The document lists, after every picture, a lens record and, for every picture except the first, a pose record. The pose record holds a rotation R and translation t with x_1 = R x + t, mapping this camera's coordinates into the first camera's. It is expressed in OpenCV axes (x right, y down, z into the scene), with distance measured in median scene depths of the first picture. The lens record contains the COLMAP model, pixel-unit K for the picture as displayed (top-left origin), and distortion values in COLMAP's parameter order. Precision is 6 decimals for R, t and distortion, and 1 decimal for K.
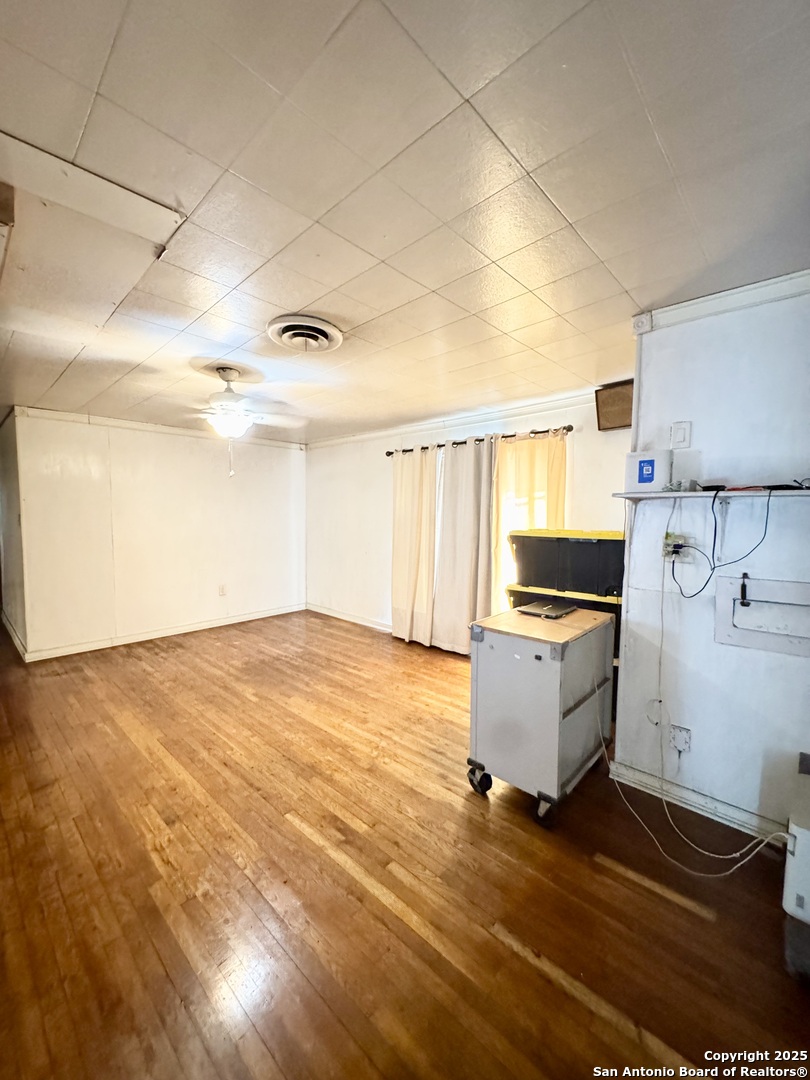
lens RADIAL K [[430.7, 0, 406.4], [0, 430.7, 546.2], [0, 0, 1]] dist [-0.001909, 0.001002]
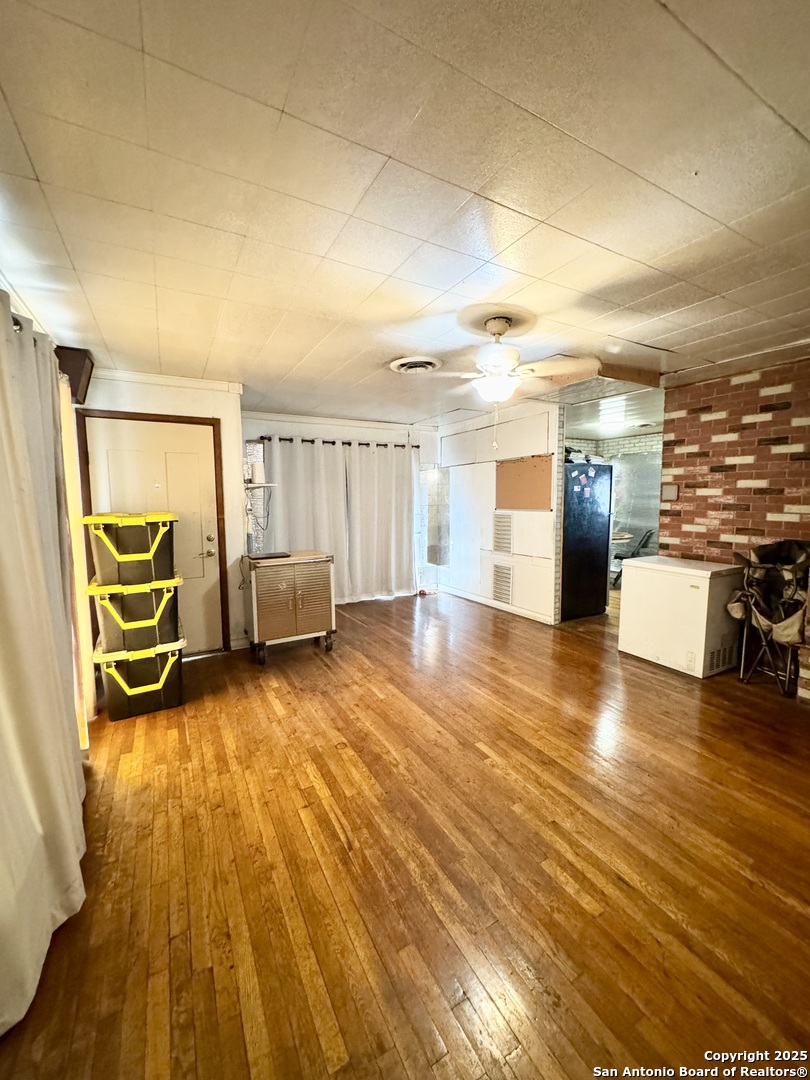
lens RADIAL K [[430.7, 0, 408.1], [0, 430.7, 538.0], [0, 0, 1]] dist [-0.001909, 0.001002]
pose [[-0.951775, -0.025879, 0.305703, -0.380399], [0.029048, 0.984358, 0.173767, -0.105334], [-0.305418, 0.174267, -0.936136, 1.414016]]
